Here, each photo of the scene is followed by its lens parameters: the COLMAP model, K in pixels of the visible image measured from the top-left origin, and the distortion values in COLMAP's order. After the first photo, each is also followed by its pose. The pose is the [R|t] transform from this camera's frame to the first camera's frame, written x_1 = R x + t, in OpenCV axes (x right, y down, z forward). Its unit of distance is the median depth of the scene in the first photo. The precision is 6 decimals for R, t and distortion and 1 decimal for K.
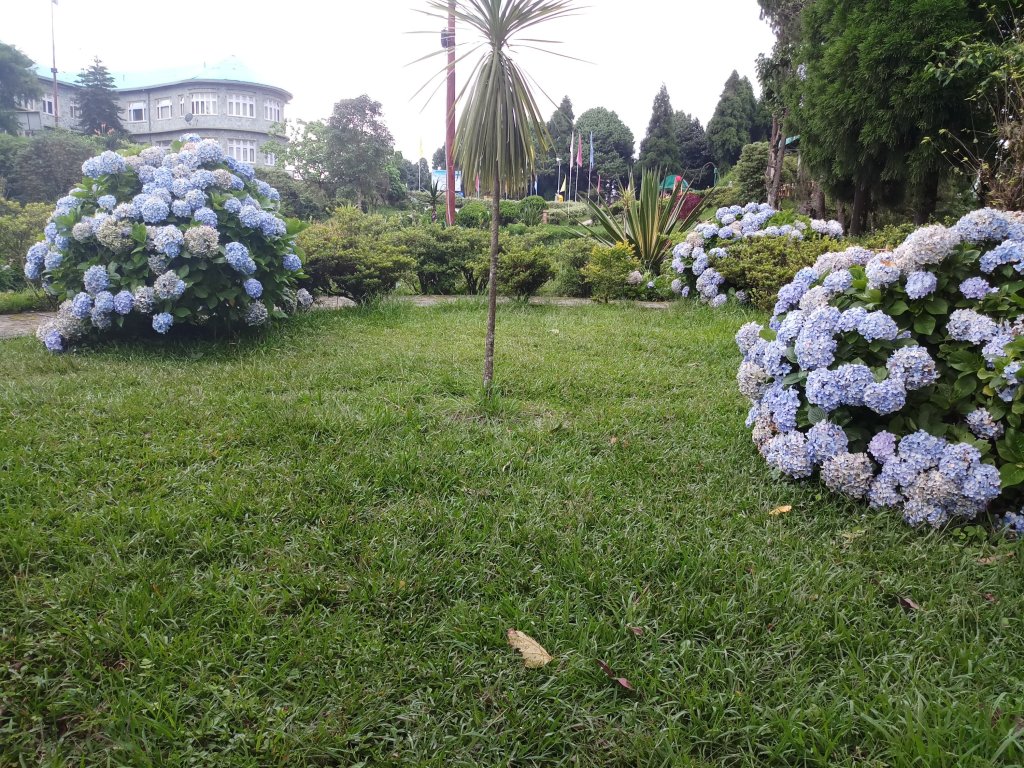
lens RADIAL K [[851.9, 0, 509.7], [0, 851.9, 386.9], [0, 0, 1]] dist [0.012154, -0.010115]
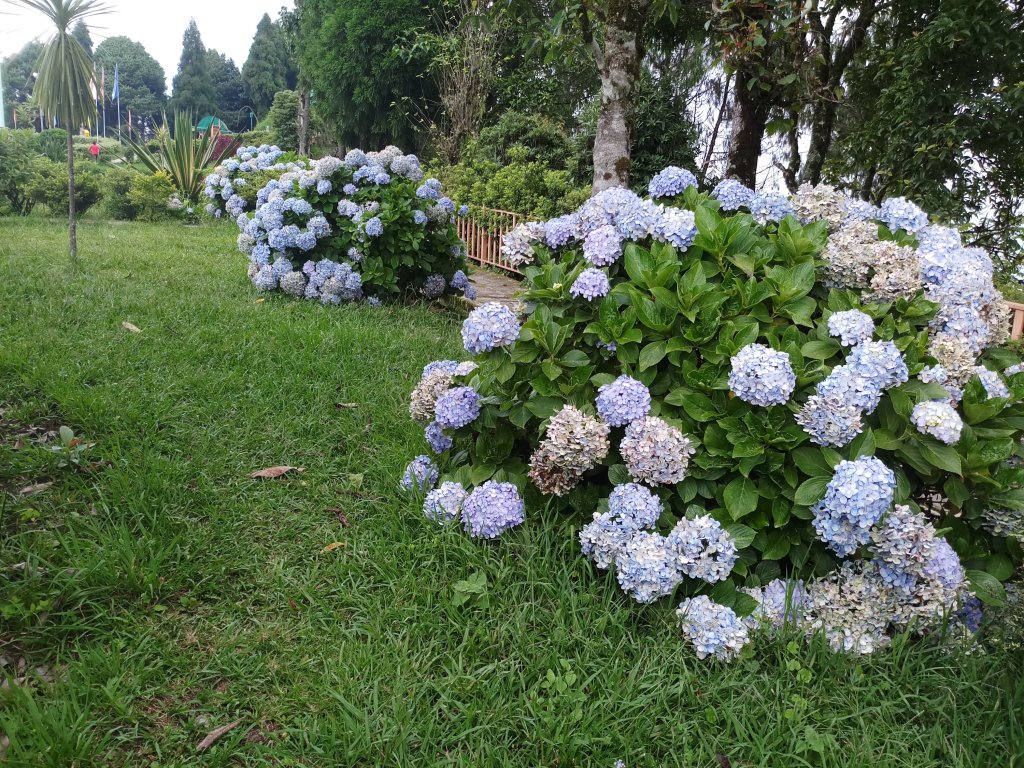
lens RADIAL K [[851.9, 0, 509.7], [0, 851.9, 386.9], [0, 0, 1]] dist [0.012154, -0.010115]
pose [[0.874003, -0.087894, 0.477906, -0.042533], [0.058964, 0.995421, 0.075239, 0.074067], [-0.482330, -0.037580, 0.875183, -0.323042]]
